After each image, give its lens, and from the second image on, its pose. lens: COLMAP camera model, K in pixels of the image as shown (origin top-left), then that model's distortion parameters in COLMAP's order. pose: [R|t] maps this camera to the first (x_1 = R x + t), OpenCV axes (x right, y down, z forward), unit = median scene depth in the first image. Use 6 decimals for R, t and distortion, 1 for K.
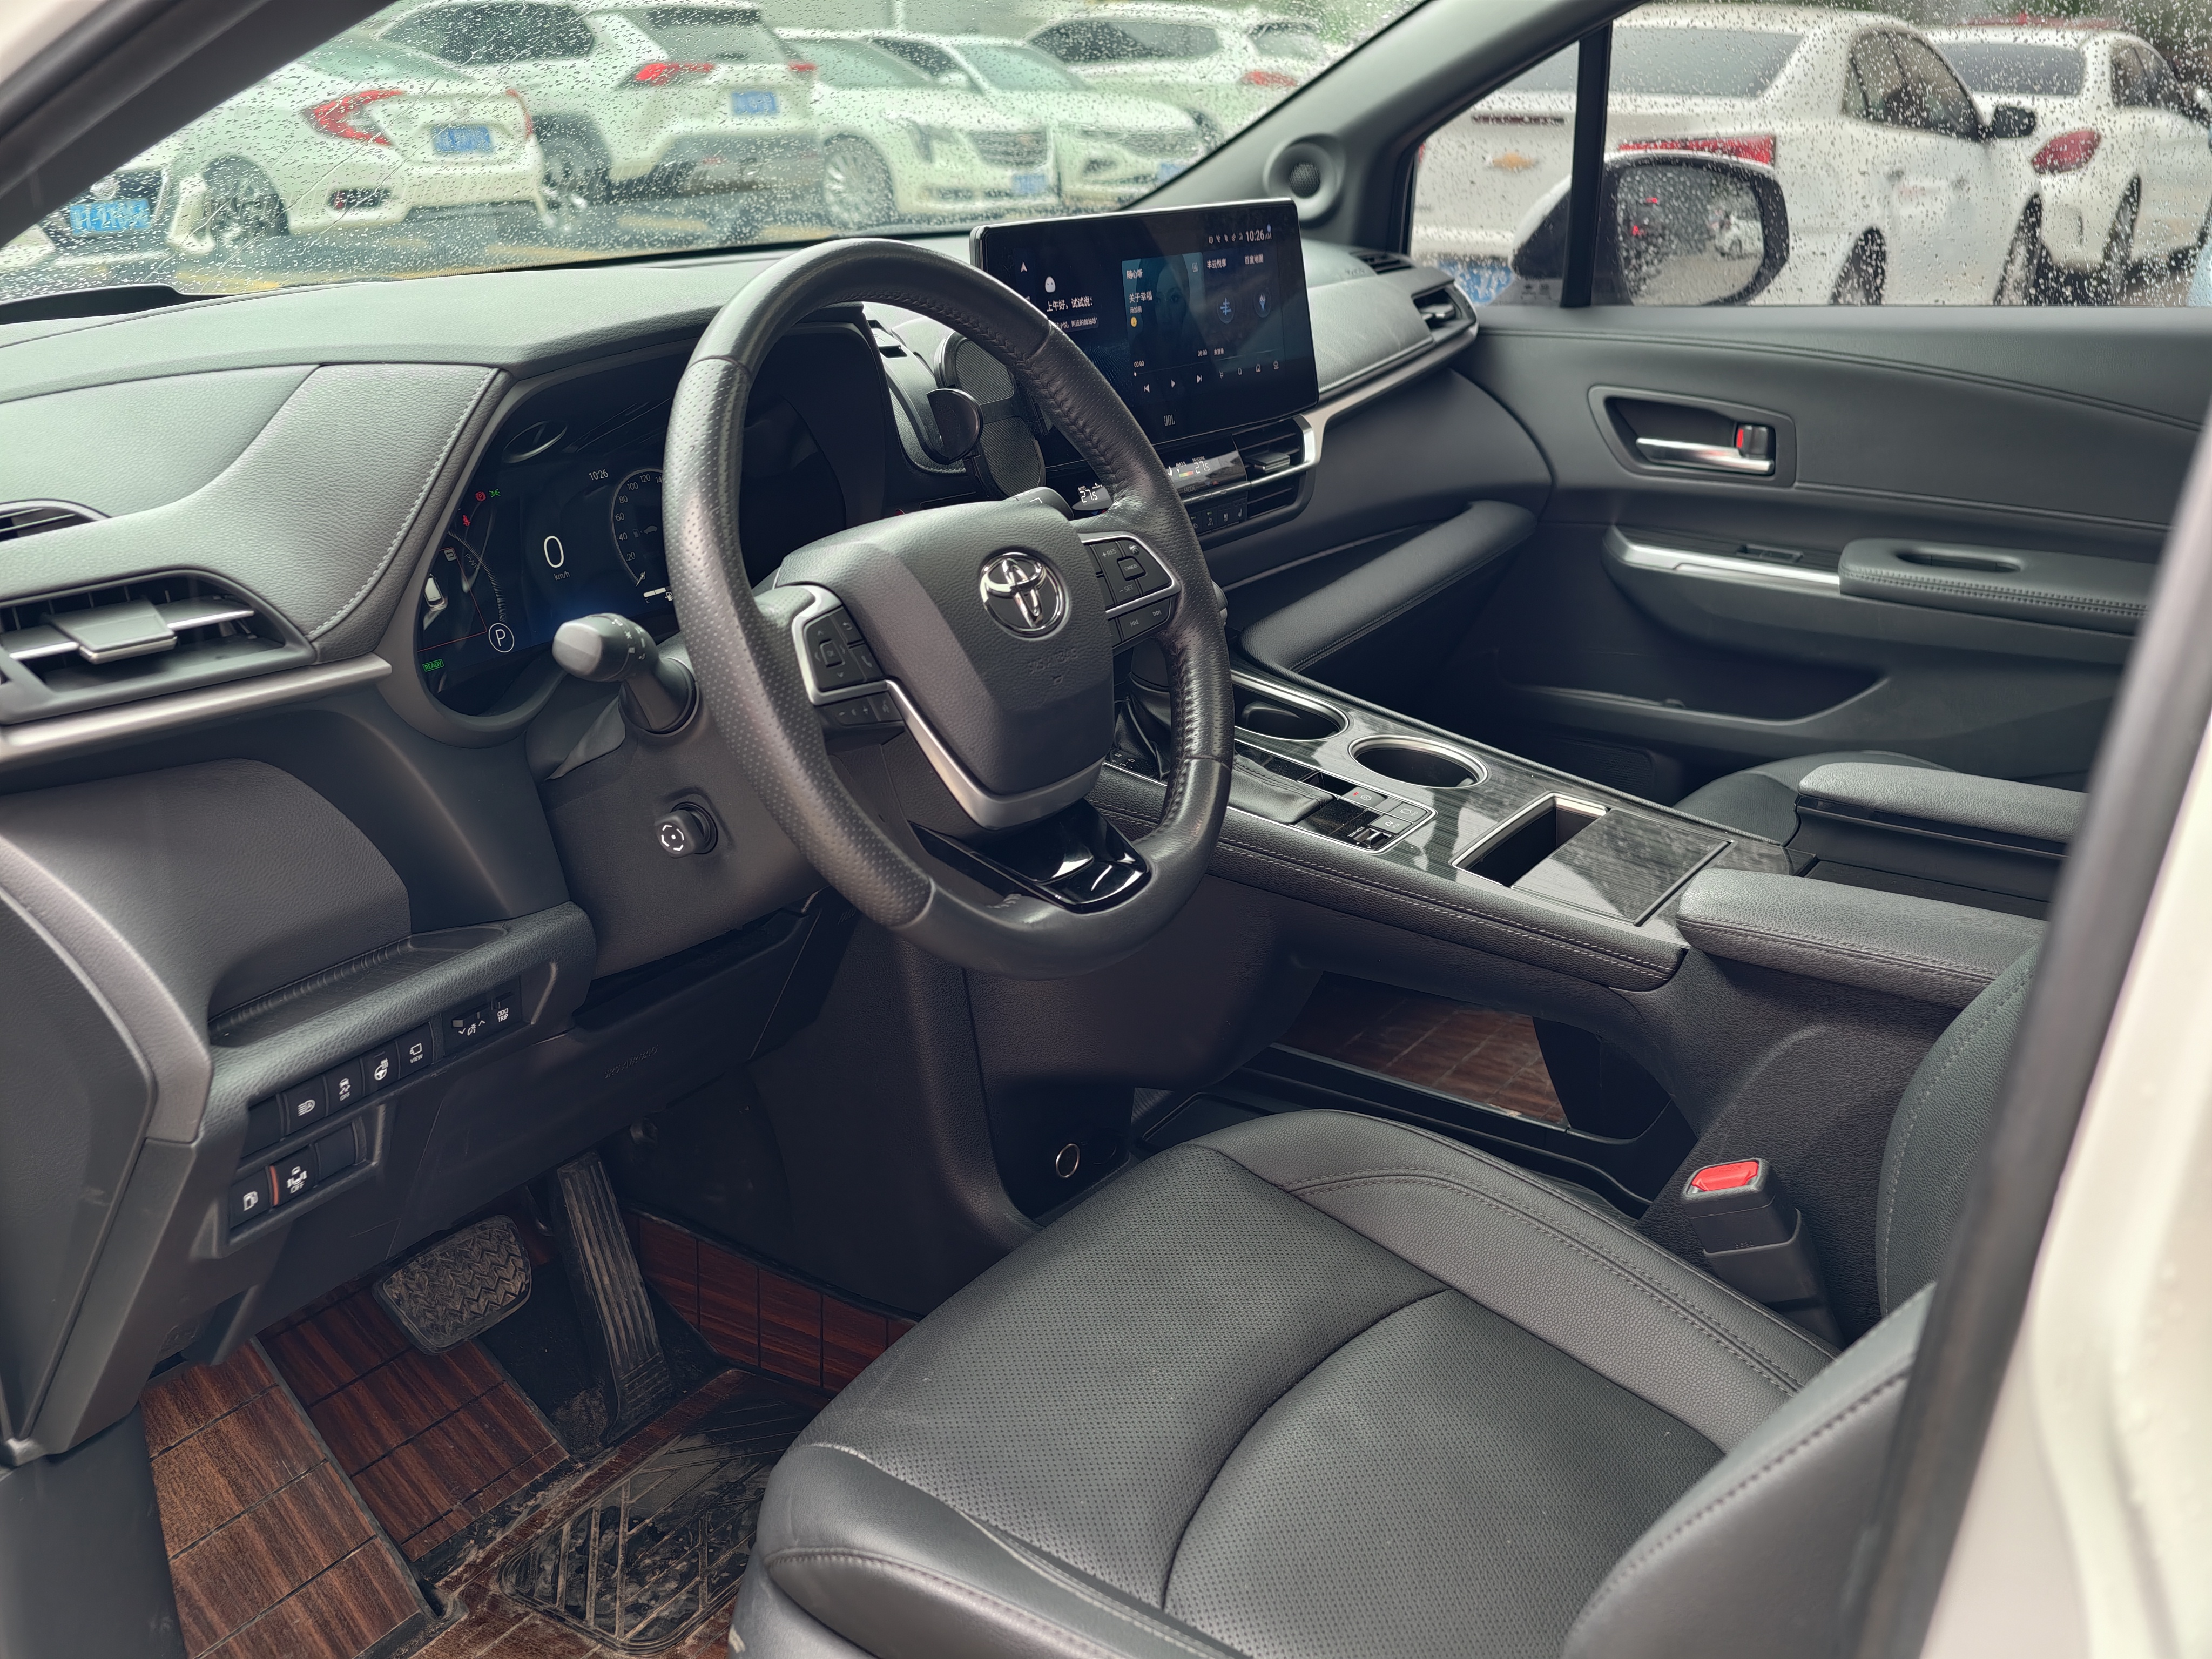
lens RADIAL K [[2337.8, 0, 1090.6], [0, 2337.8, 807.0], [0, 0, 1]] dist [0.028279, -0.005930]
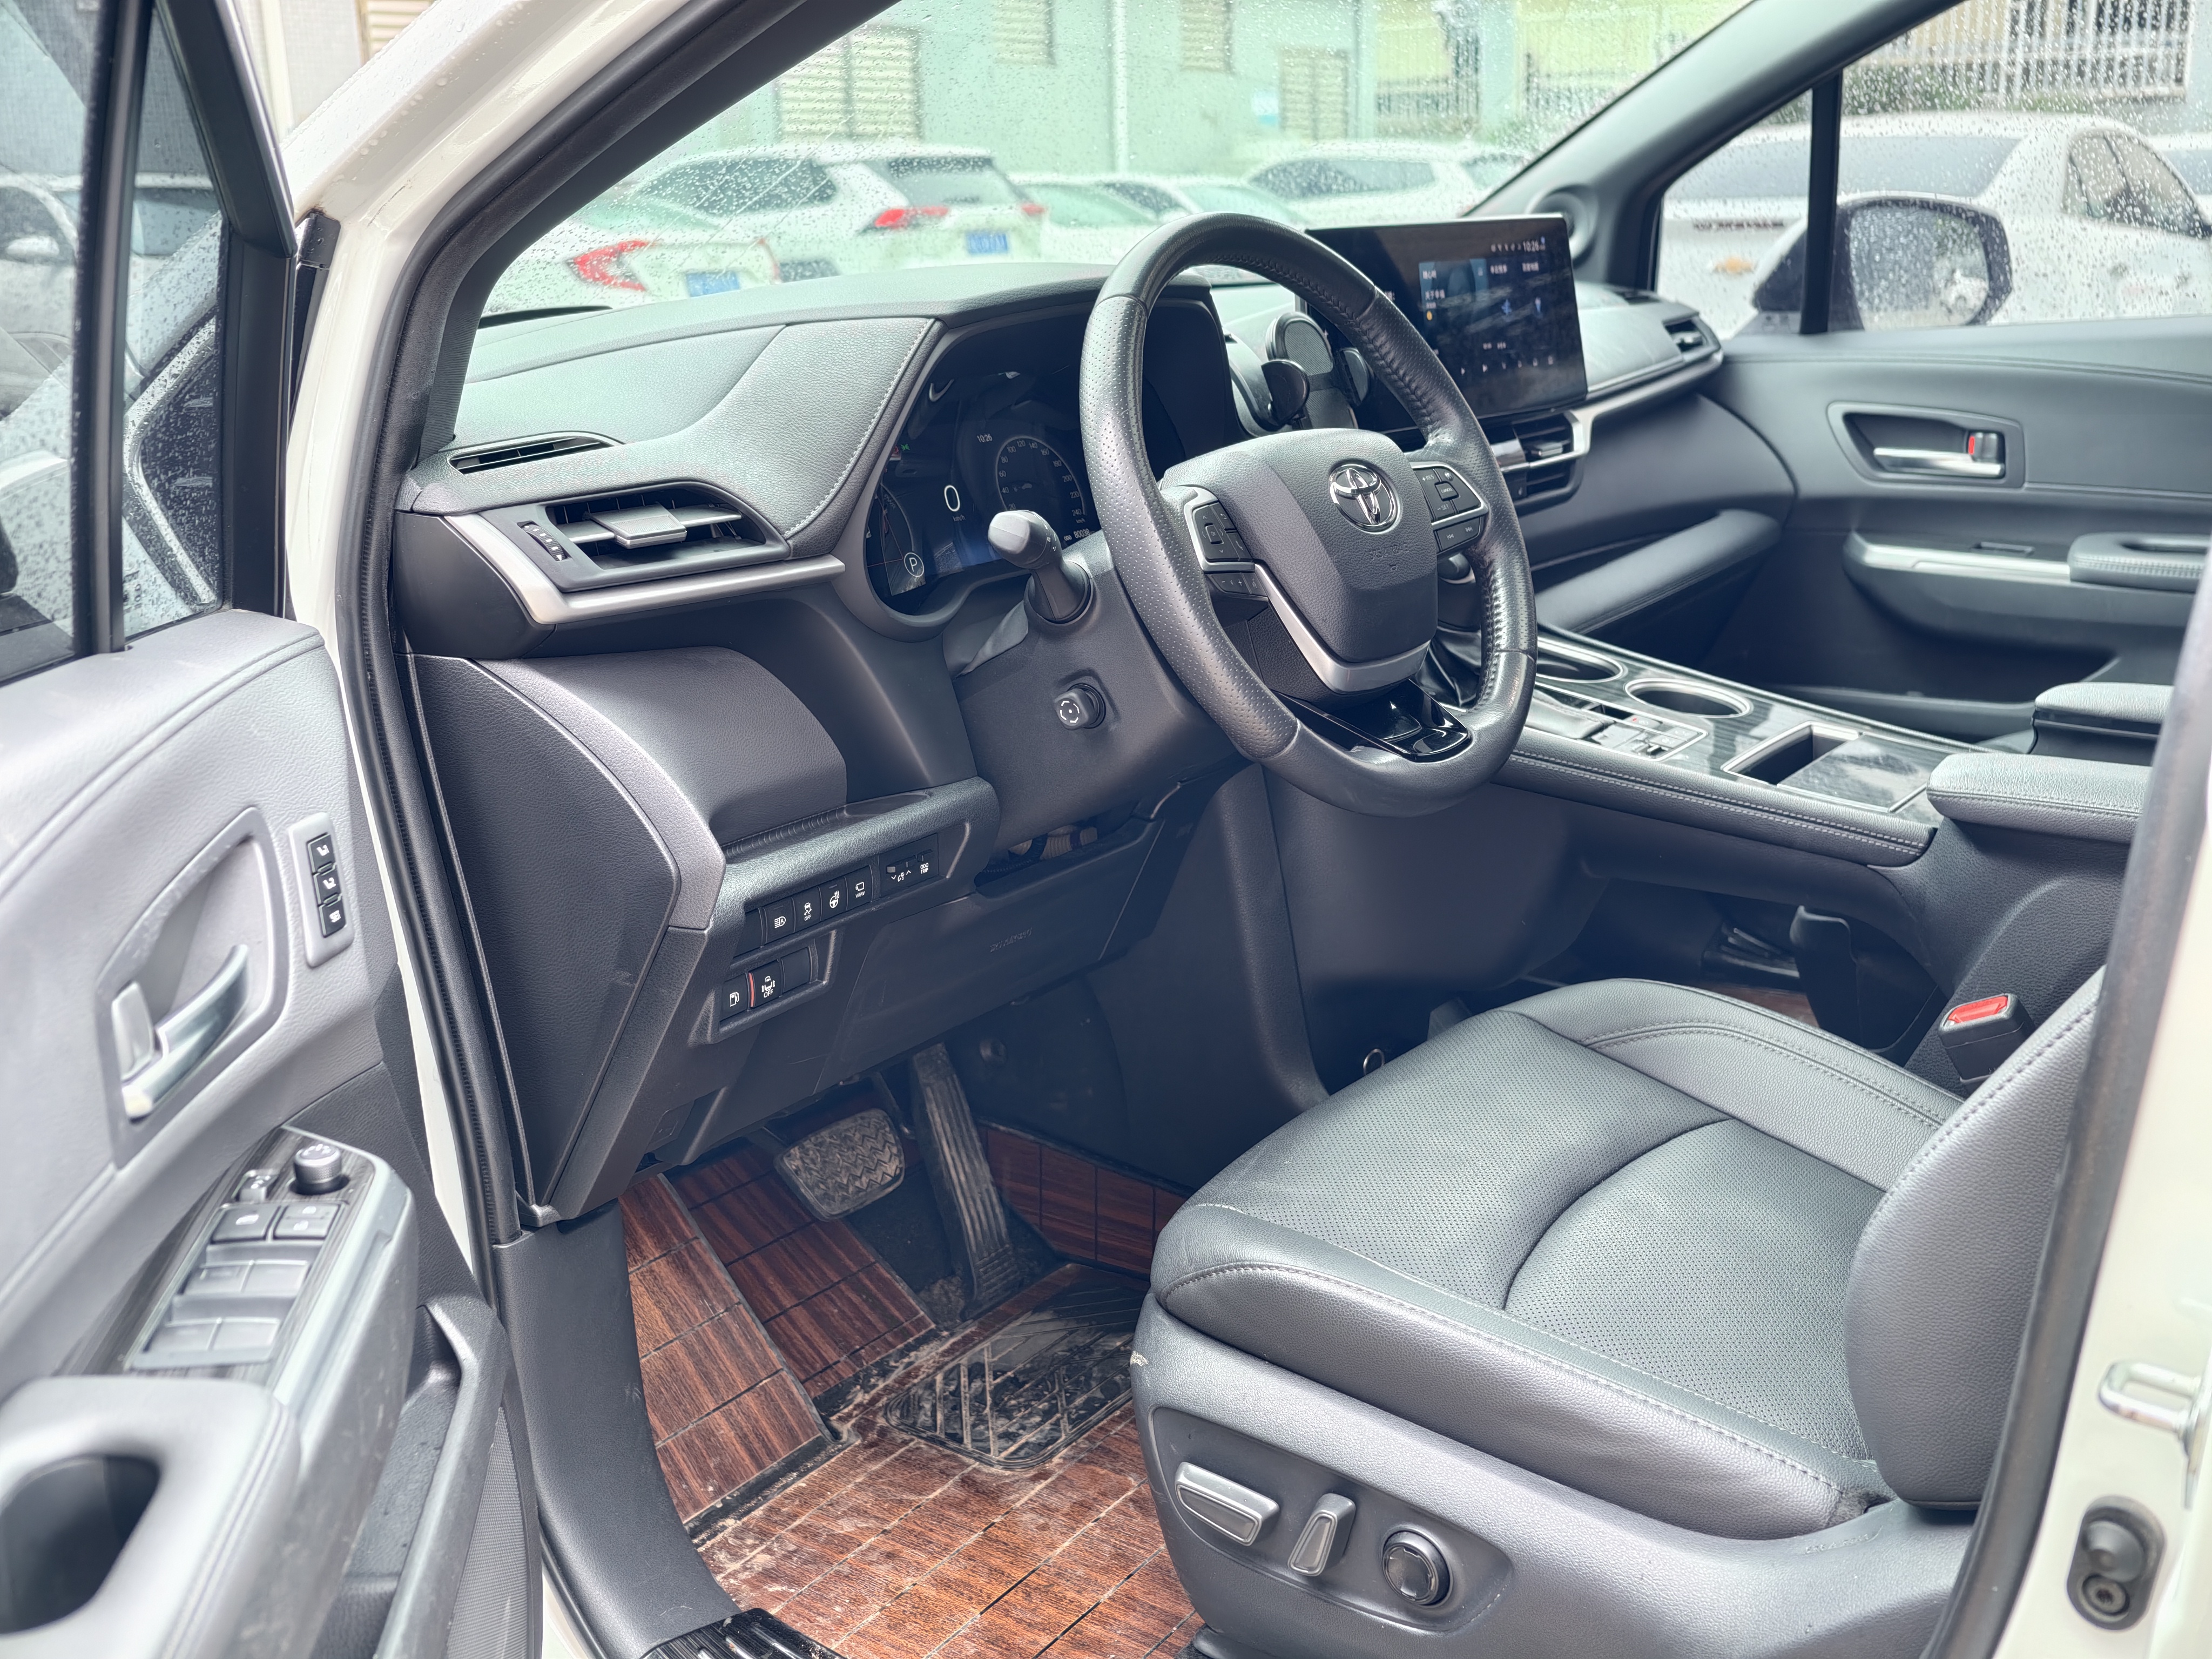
lens RADIAL K [[2360.7, 0, 1135.2], [0, 2360.7, 825.8], [0, 0, 1]] dist [0.032210, 0.008375]
pose [[0.997562, -0.009620, -0.069126, -0.049486], [0.005613, 0.998305, -0.057931, 0.113165], [0.069566, 0.057402, 0.995925, -0.157058]]
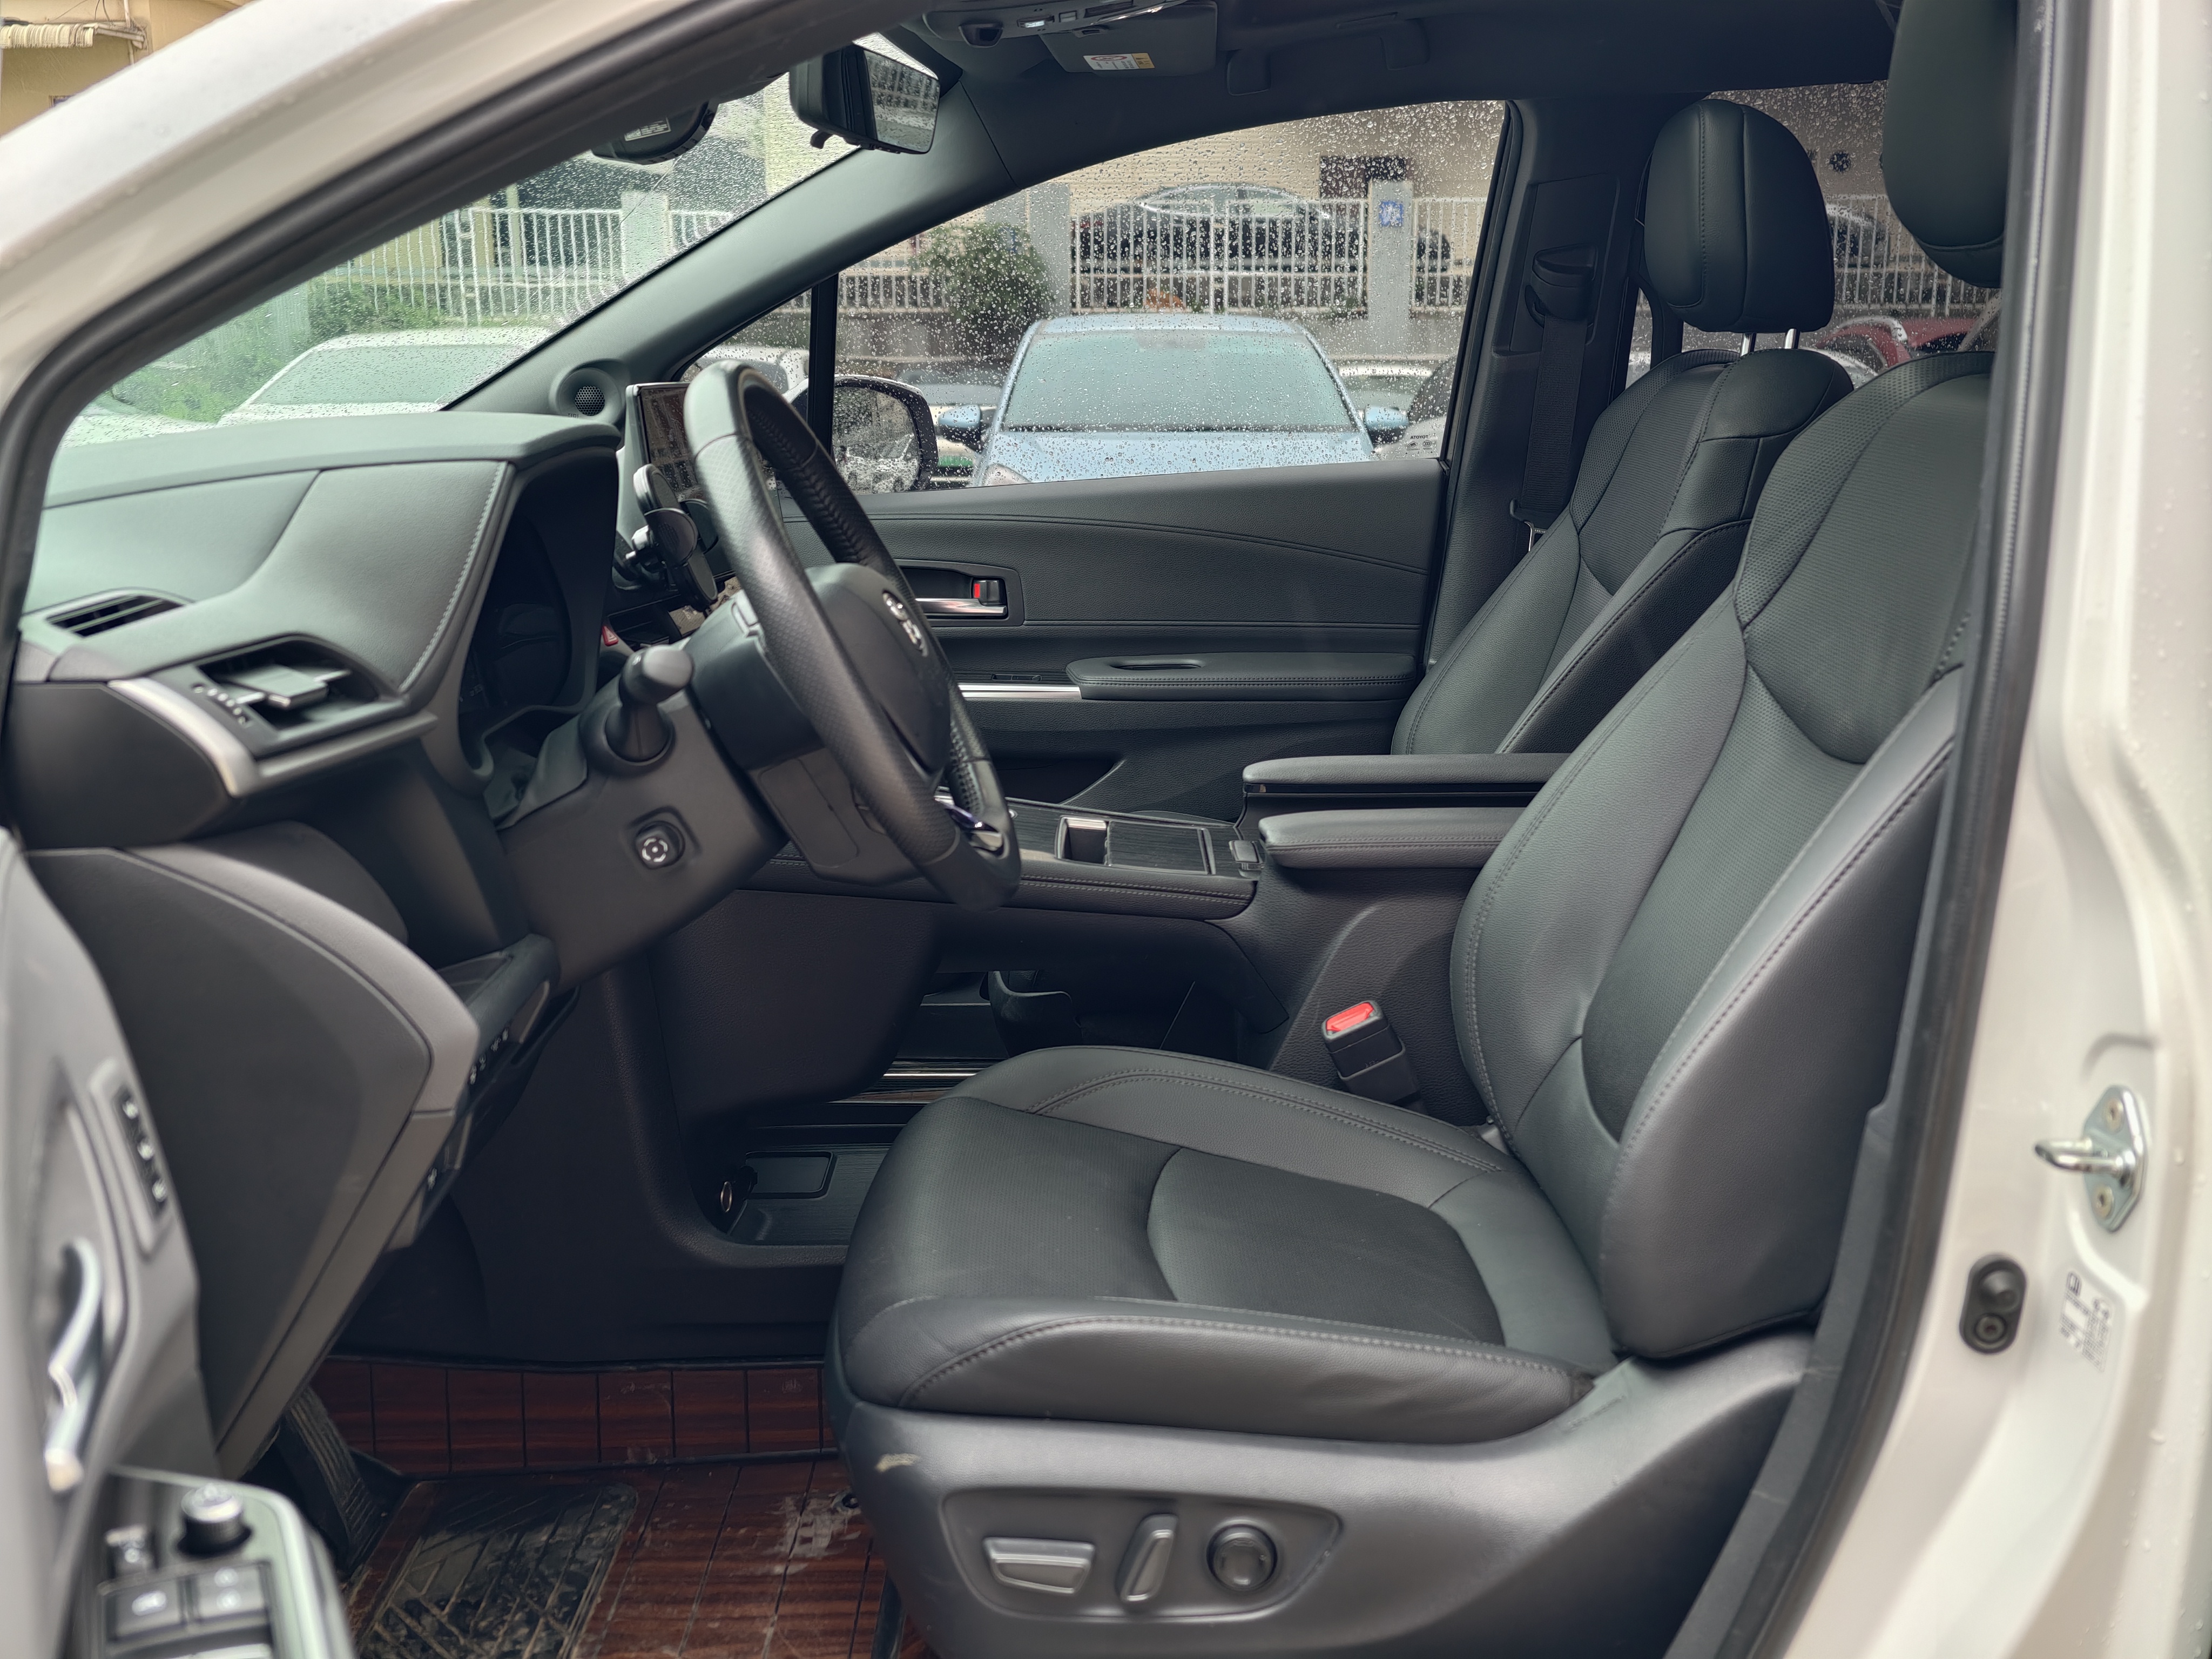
lens RADIAL K [[2337.8, 0, 1090.6], [0, 2337.8, 807.0], [0, 0, 1]] dist [0.028279, -0.005930]
pose [[0.837633, -0.111014, 0.534833, -0.499404], [0.186011, 0.978581, -0.088202, 0.109781], [-0.513586, 0.173366, 0.840341, -0.093369]]
